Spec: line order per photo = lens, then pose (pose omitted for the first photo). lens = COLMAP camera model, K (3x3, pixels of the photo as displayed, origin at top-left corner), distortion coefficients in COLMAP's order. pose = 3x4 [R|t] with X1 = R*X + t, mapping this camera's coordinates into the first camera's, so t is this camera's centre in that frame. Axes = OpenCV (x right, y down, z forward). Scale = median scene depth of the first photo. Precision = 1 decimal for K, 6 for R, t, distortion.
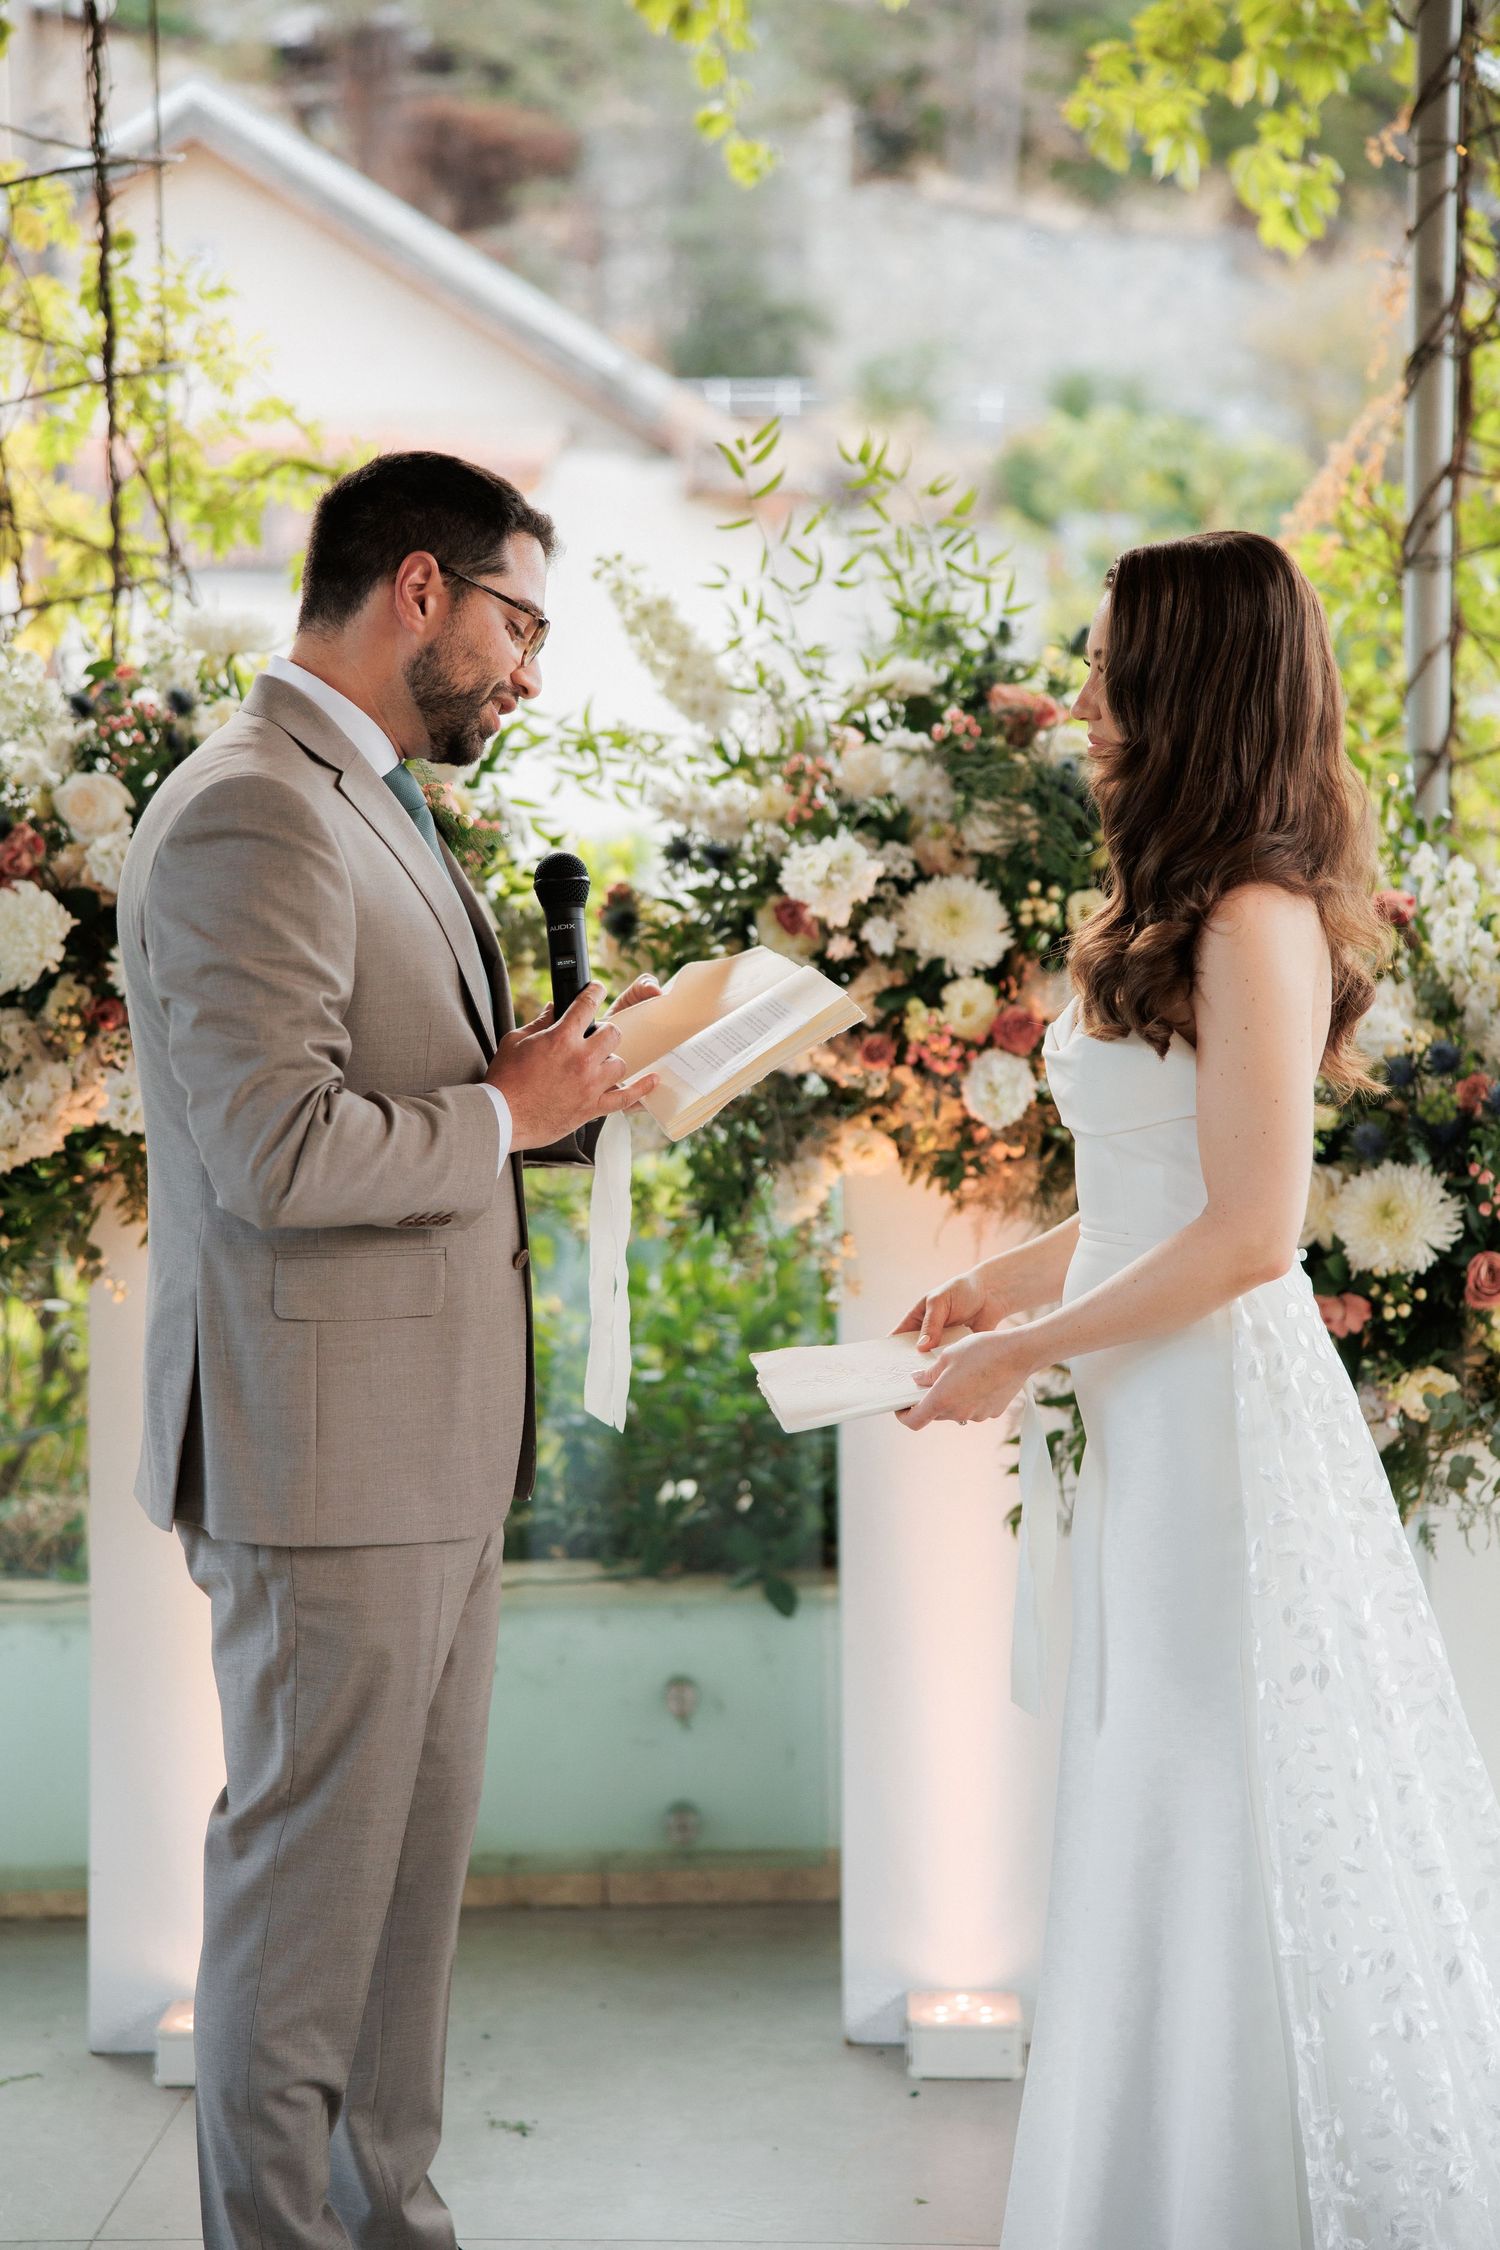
lens RADIAL K [[3864.6, 0, 749.9], [0, 3864.6, 1127.1], [0, 0, 1]] dist [0.164137, 0.000000]
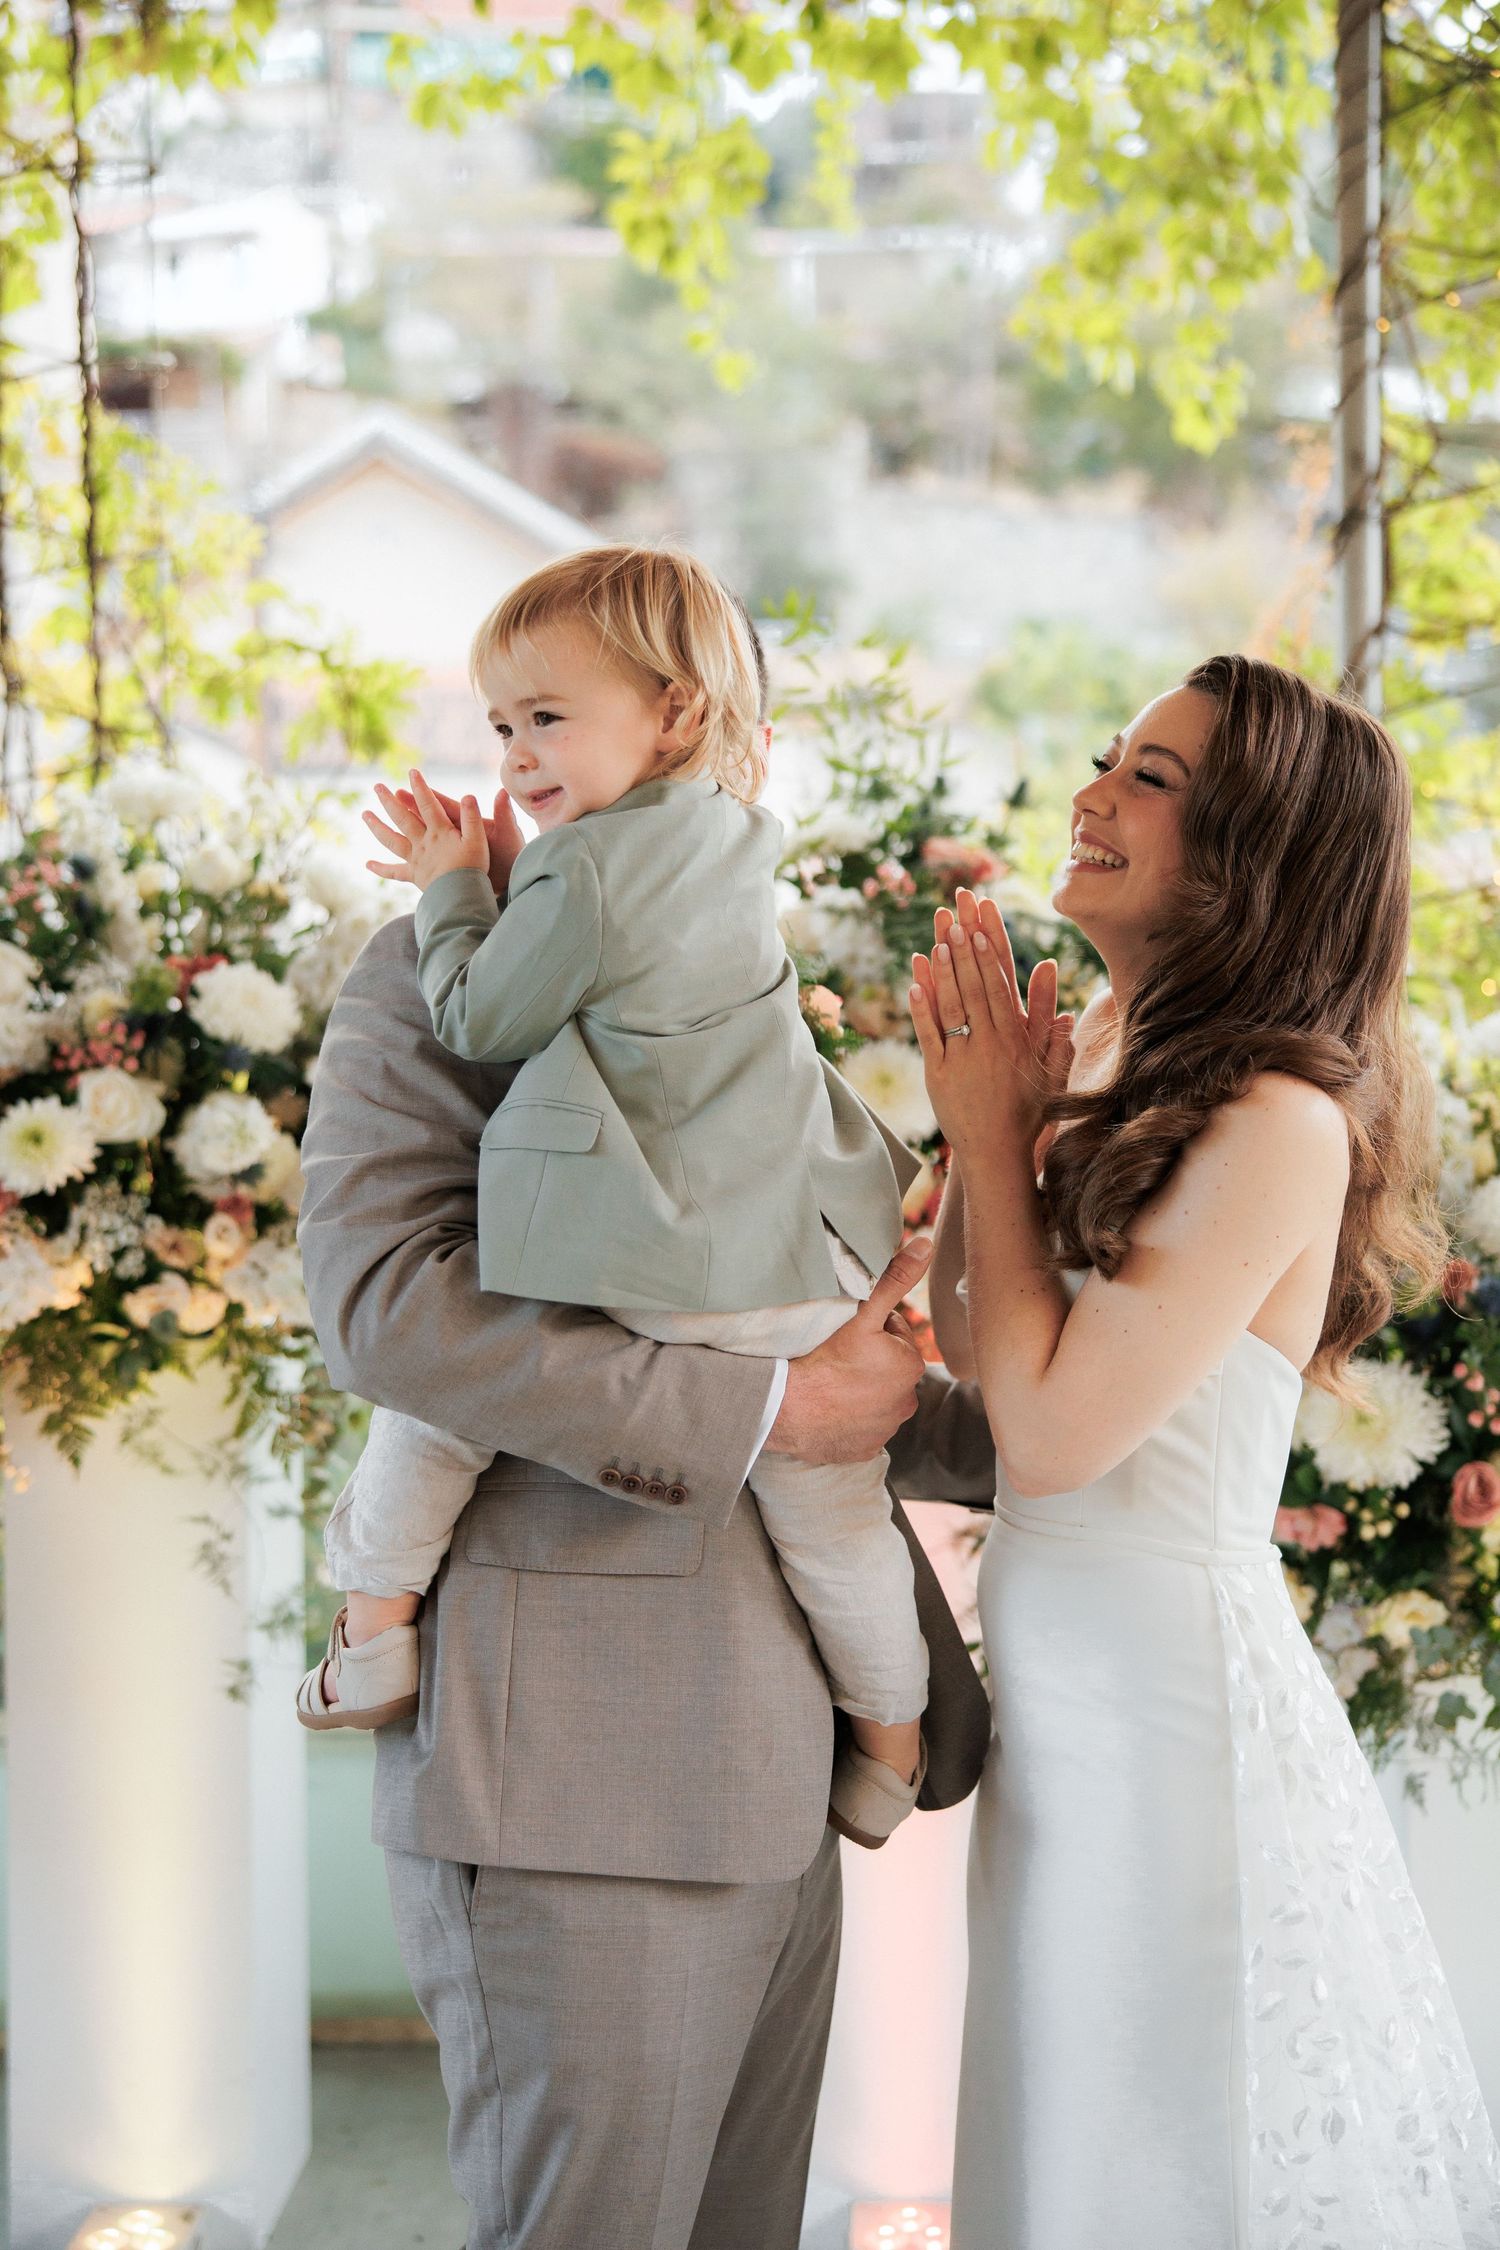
lens RADIAL K [[2648.6, 0, 701.3], [0, 2648.6, 1094.9], [0, 0, 1]] dist [0.030807, 0.000000]
pose [[0.999020, -0.008830, -0.043362, 0.034571], [0.007934, 0.999752, -0.020795, -0.037465], [0.043535, 0.020431, 0.998843, 0.341164]]
